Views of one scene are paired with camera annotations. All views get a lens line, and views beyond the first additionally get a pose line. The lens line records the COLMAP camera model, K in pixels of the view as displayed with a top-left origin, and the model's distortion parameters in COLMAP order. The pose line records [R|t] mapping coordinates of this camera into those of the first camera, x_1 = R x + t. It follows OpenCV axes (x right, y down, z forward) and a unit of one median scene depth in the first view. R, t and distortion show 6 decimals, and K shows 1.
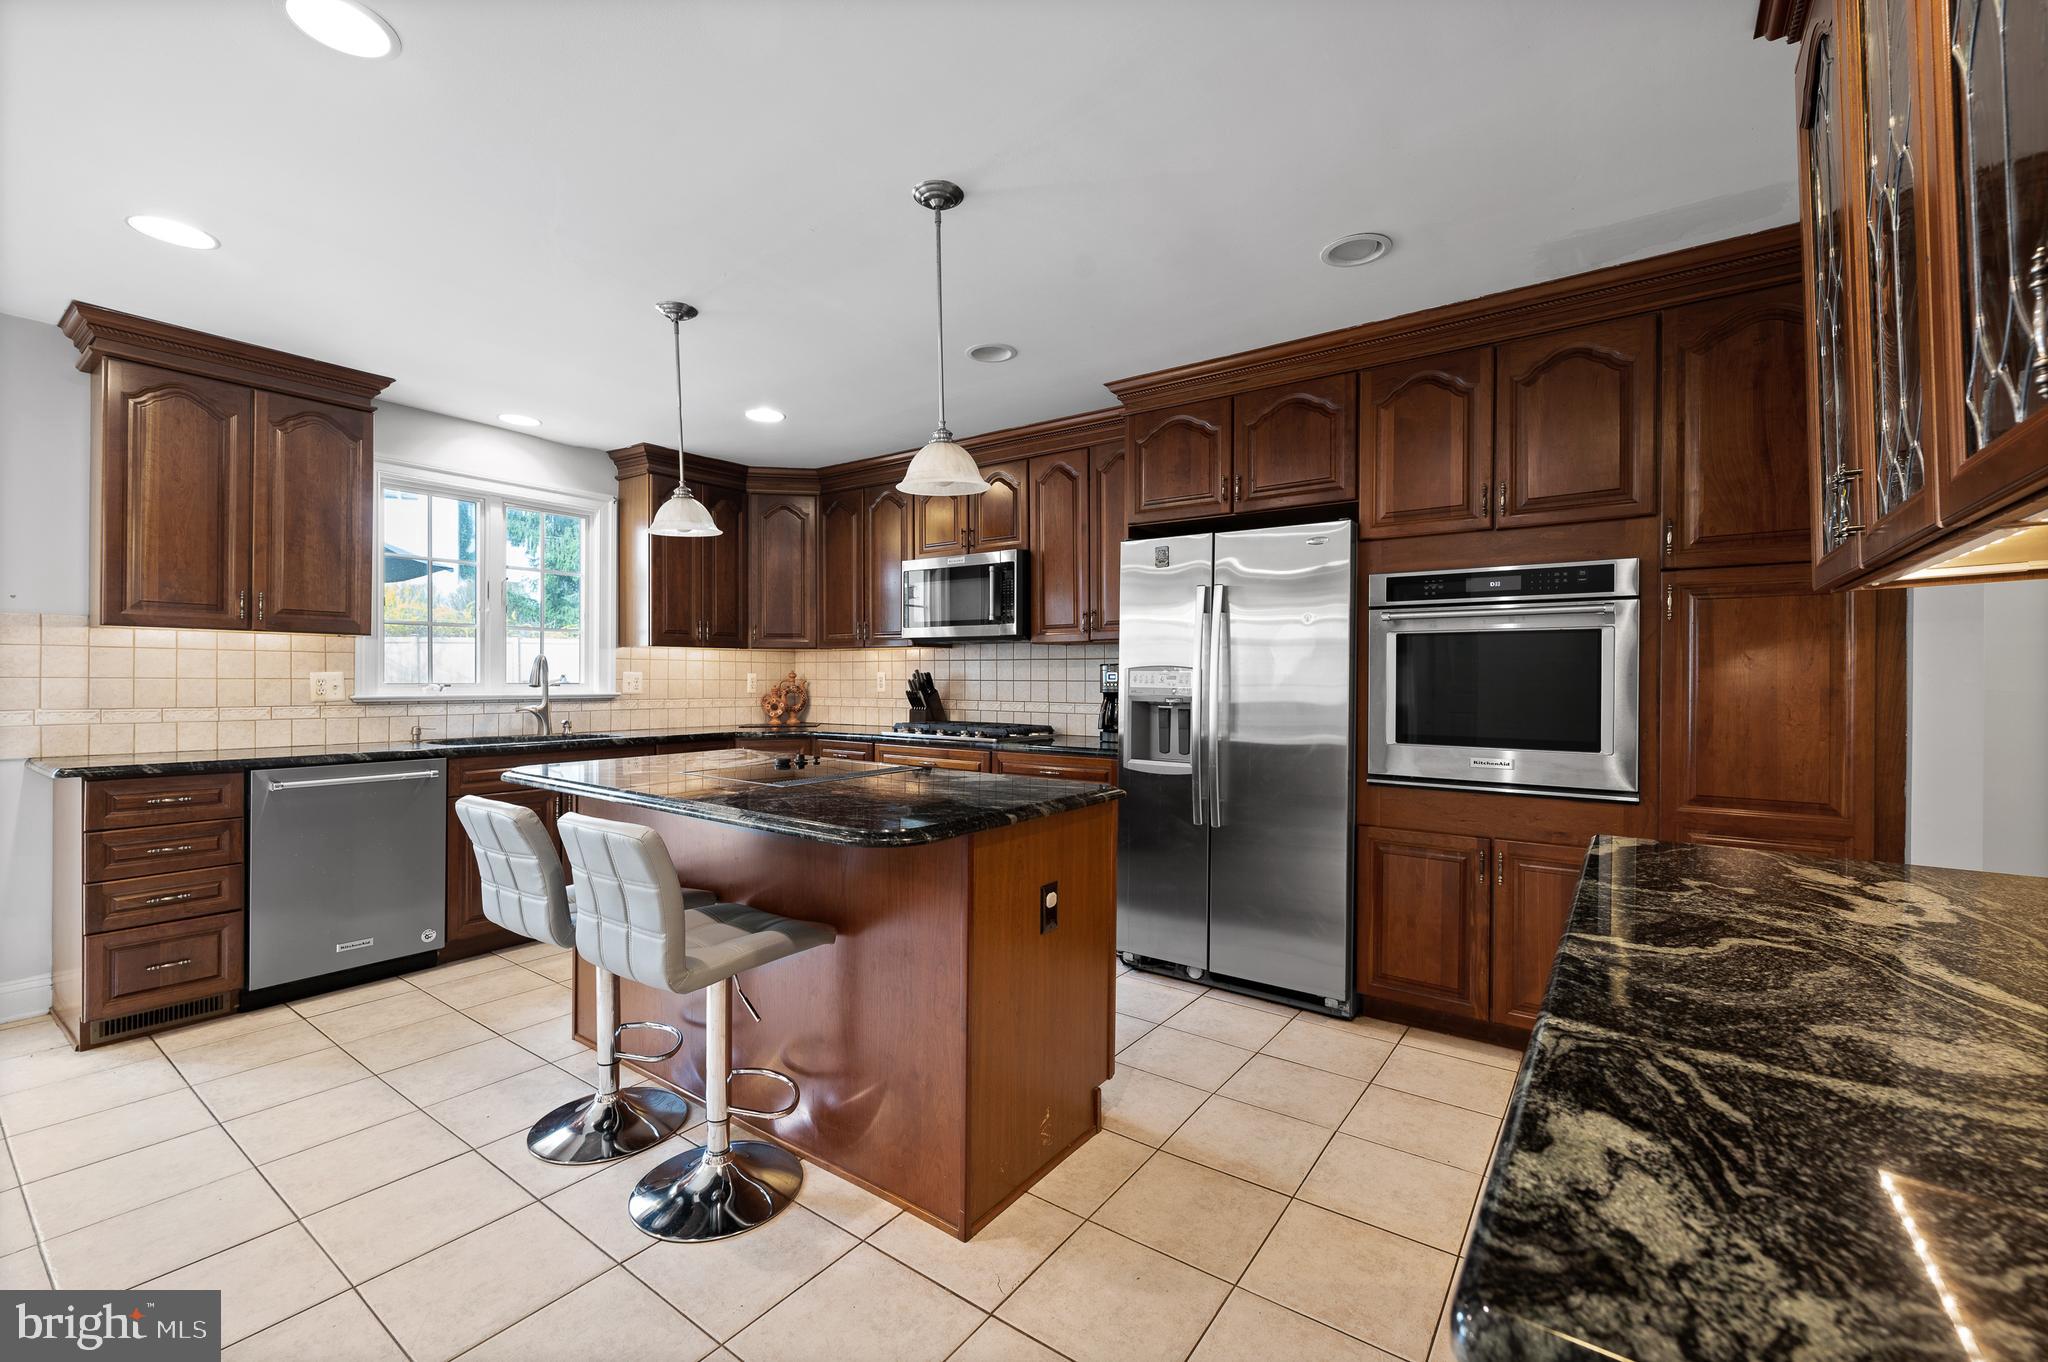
lens RADIAL K [[860.2, 0, 1006.8], [0, 860.2, 676.3], [0, 0, 1]] dist [-0.002383, 0.000561]
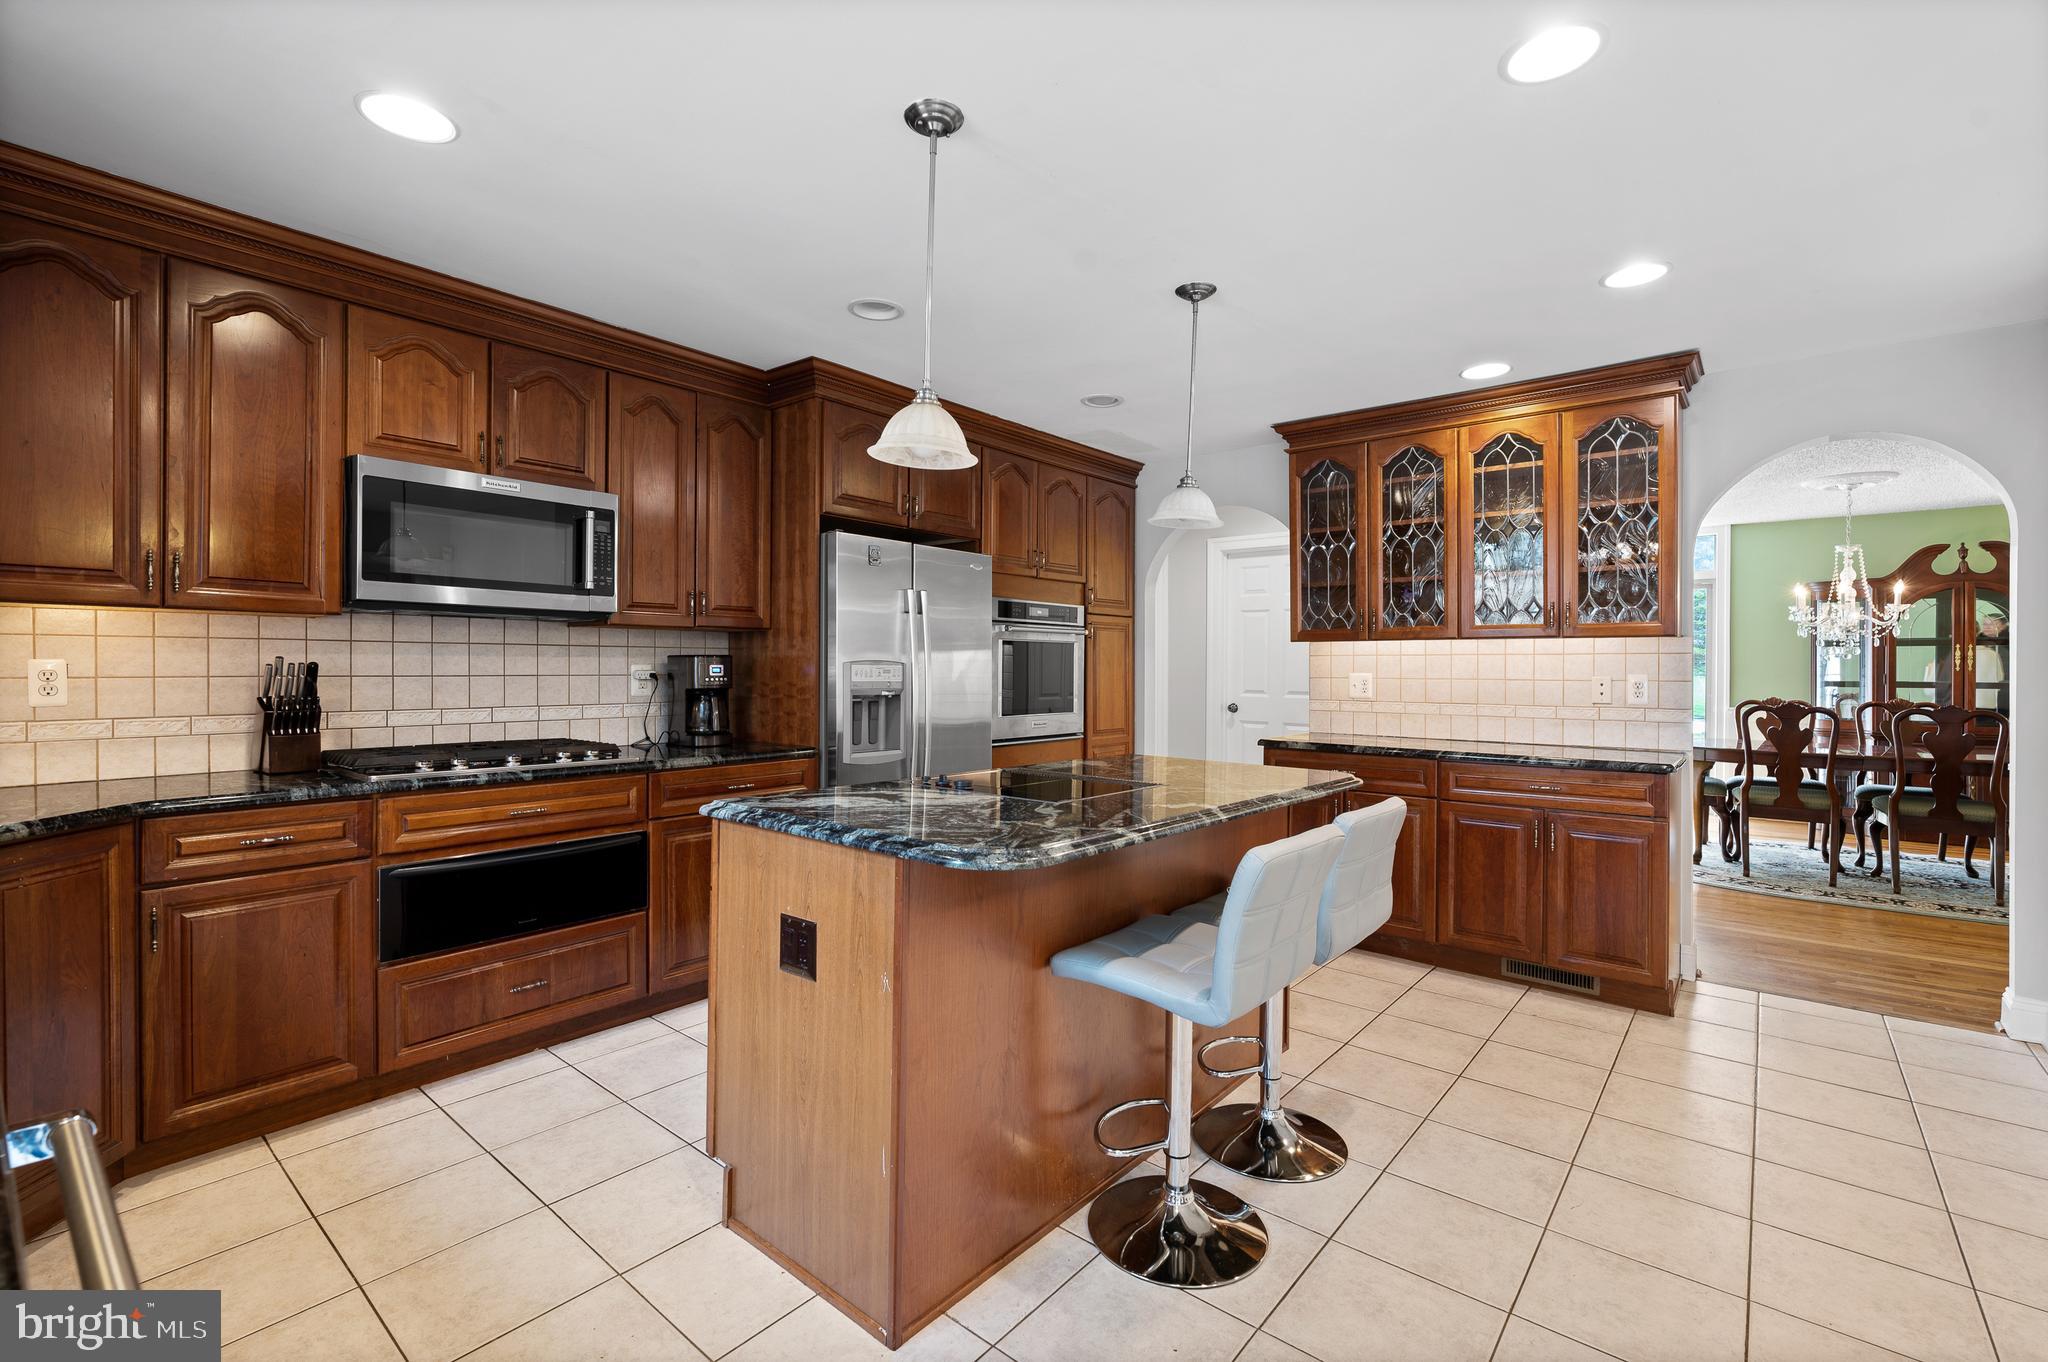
lens RADIAL K [[860.2, 0, 1003.4], [0, 860.2, 696.1], [0, 0, 1]] dist [-0.002383, 0.000561]
pose [[0.071029, -0.035964, 0.996826, -0.839397], [-0.004599, 0.999327, 0.036382, -0.007253], [-0.997464, -0.007169, 0.070816, 0.756381]]
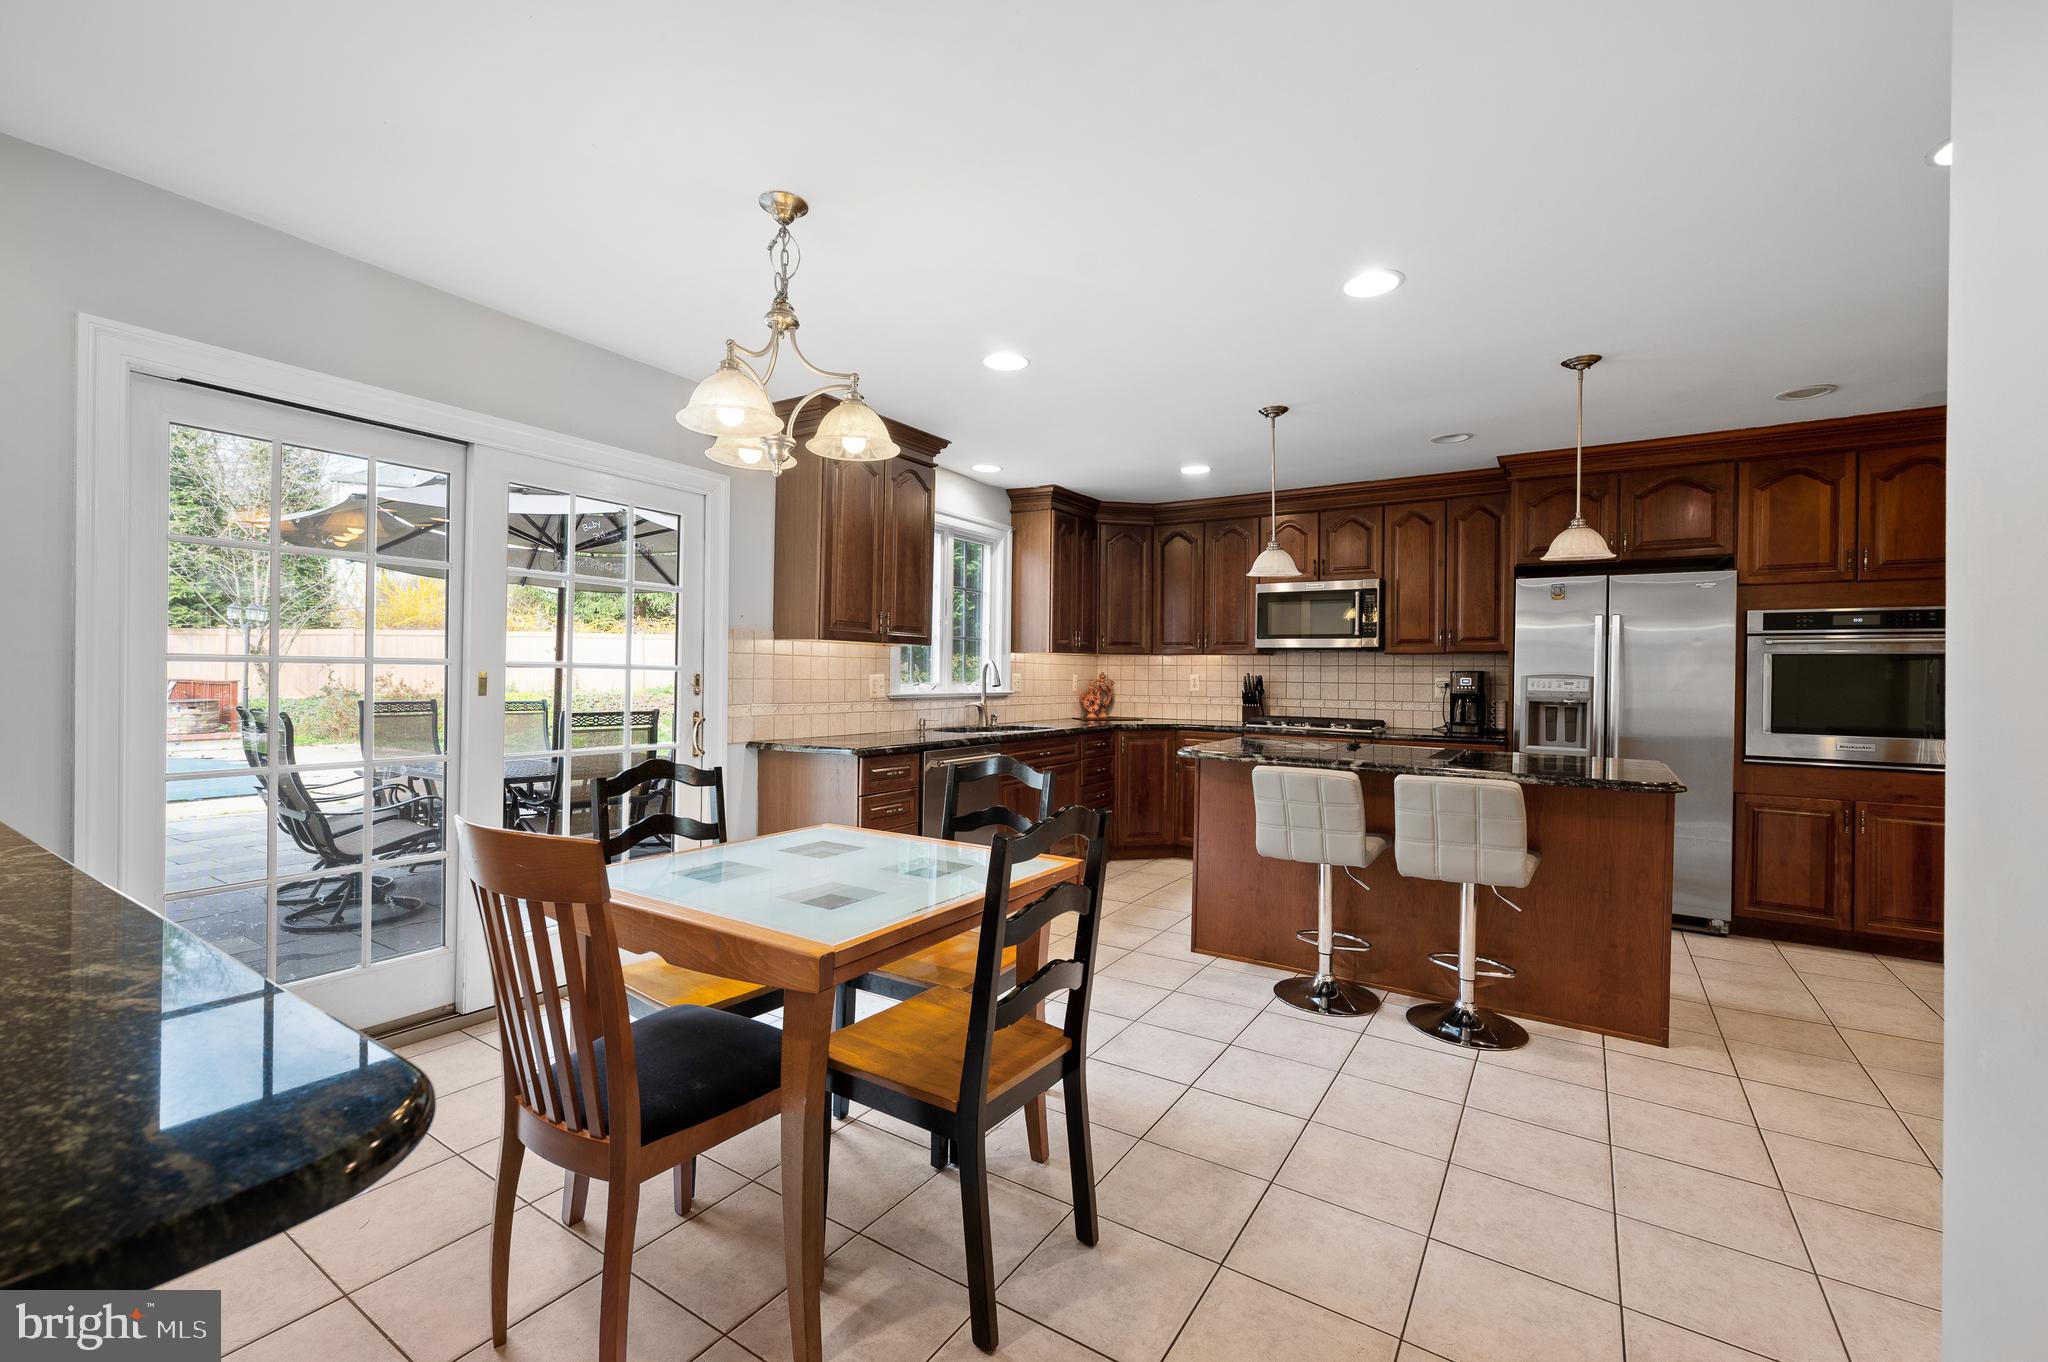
lens RADIAL K [[860.2, 0, 1022.9], [0, 860.2, 670.2], [0, 0, 1]] dist [-0.002383, 0.000561]
pose [[0.998789, 0.006825, 0.048716, -0.683209], [-0.006722, 0.999975, -0.002270, -0.009987], [-0.048730, 0.001940, 0.998810, -0.266264]]
